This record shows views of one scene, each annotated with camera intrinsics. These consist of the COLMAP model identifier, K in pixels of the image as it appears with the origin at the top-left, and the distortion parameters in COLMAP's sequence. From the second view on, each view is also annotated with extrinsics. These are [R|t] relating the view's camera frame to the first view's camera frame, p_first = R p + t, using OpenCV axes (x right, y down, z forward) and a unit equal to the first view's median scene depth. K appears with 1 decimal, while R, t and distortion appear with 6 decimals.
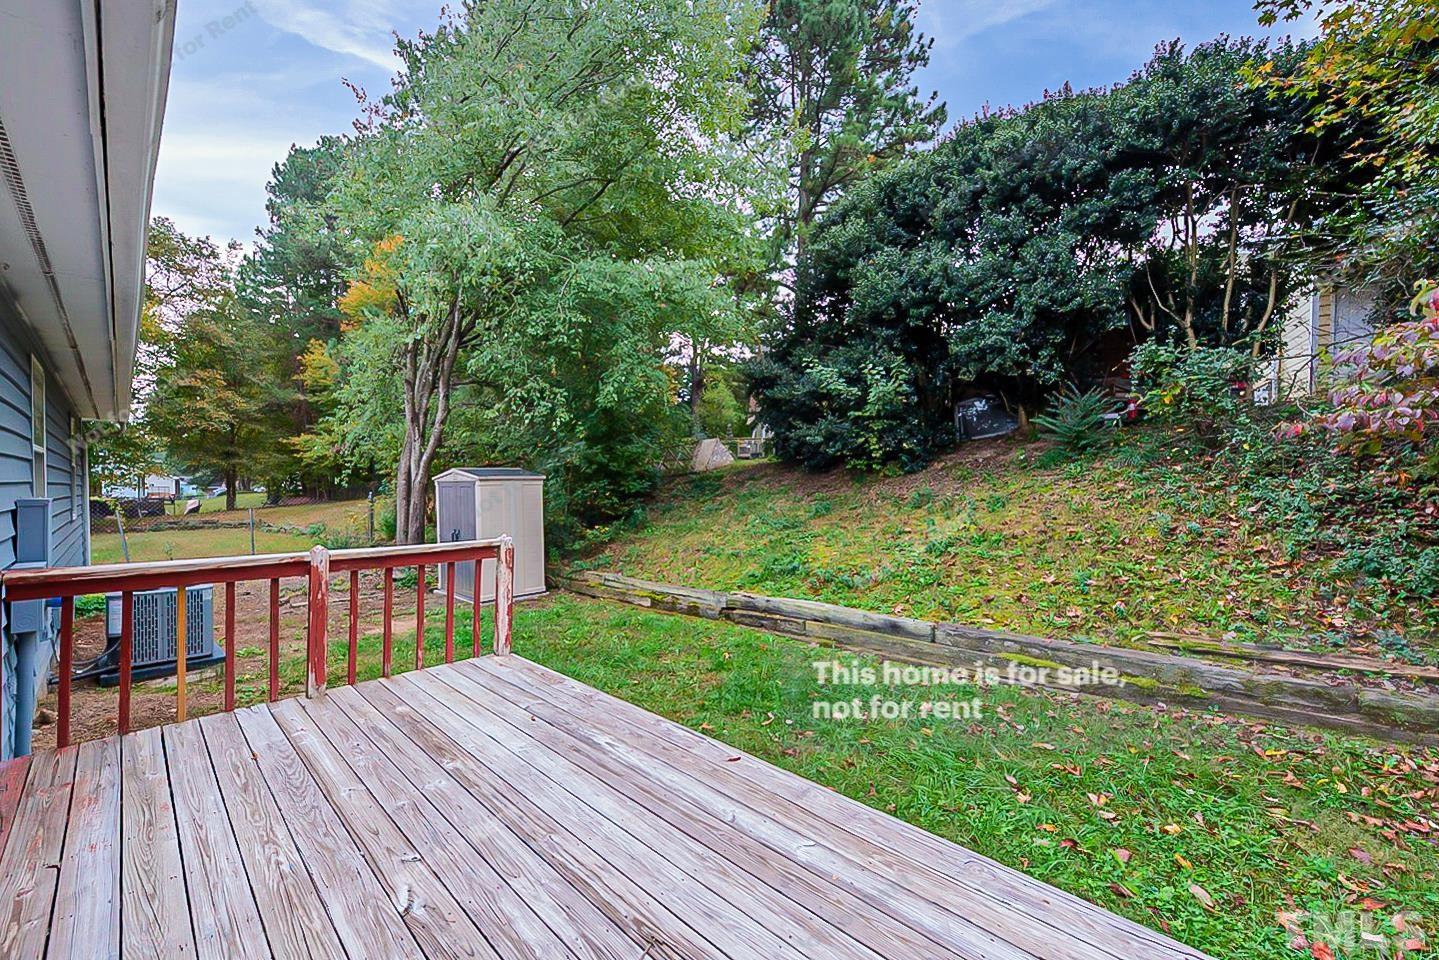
lens RADIAL K [[558.0, 0, 713.5], [0, 558.0, 483.8], [0, 0, 1]] dist [0.016564, 0.000040]
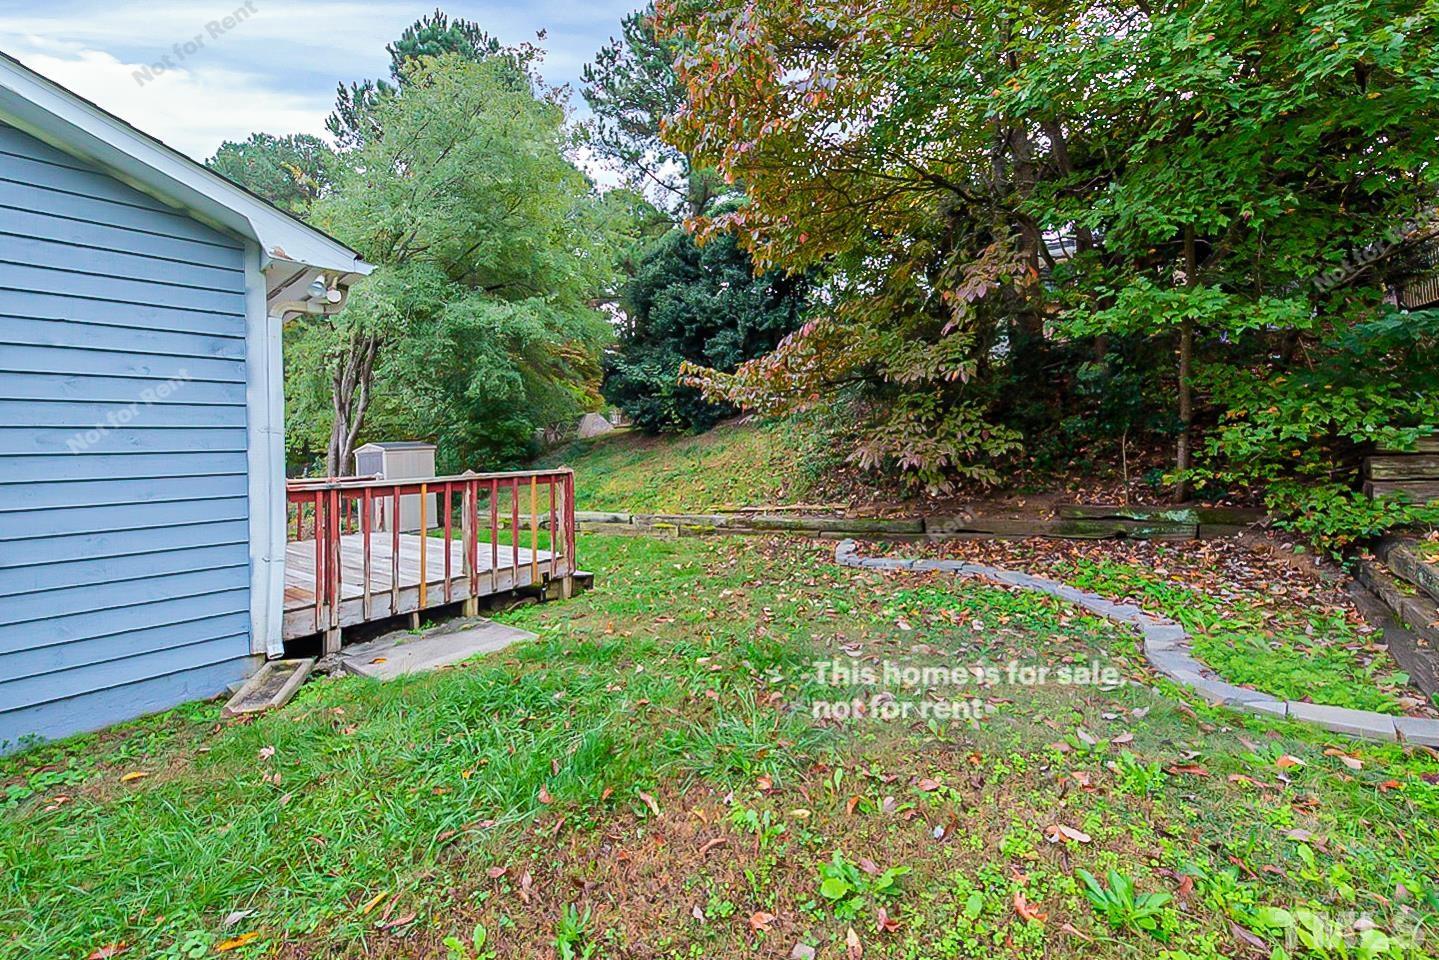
lens RADIAL K [[588.7, 0, 740.2], [0, 588.7, 423.8], [0, 0, 1]] dist [0.001066, 0.000084]
pose [[0.994957, -0.039149, 0.092343, 0.272226], [0.043609, 0.997953, -0.046786, 0.026872], [-0.090322, 0.050577, 0.994627, -0.462238]]
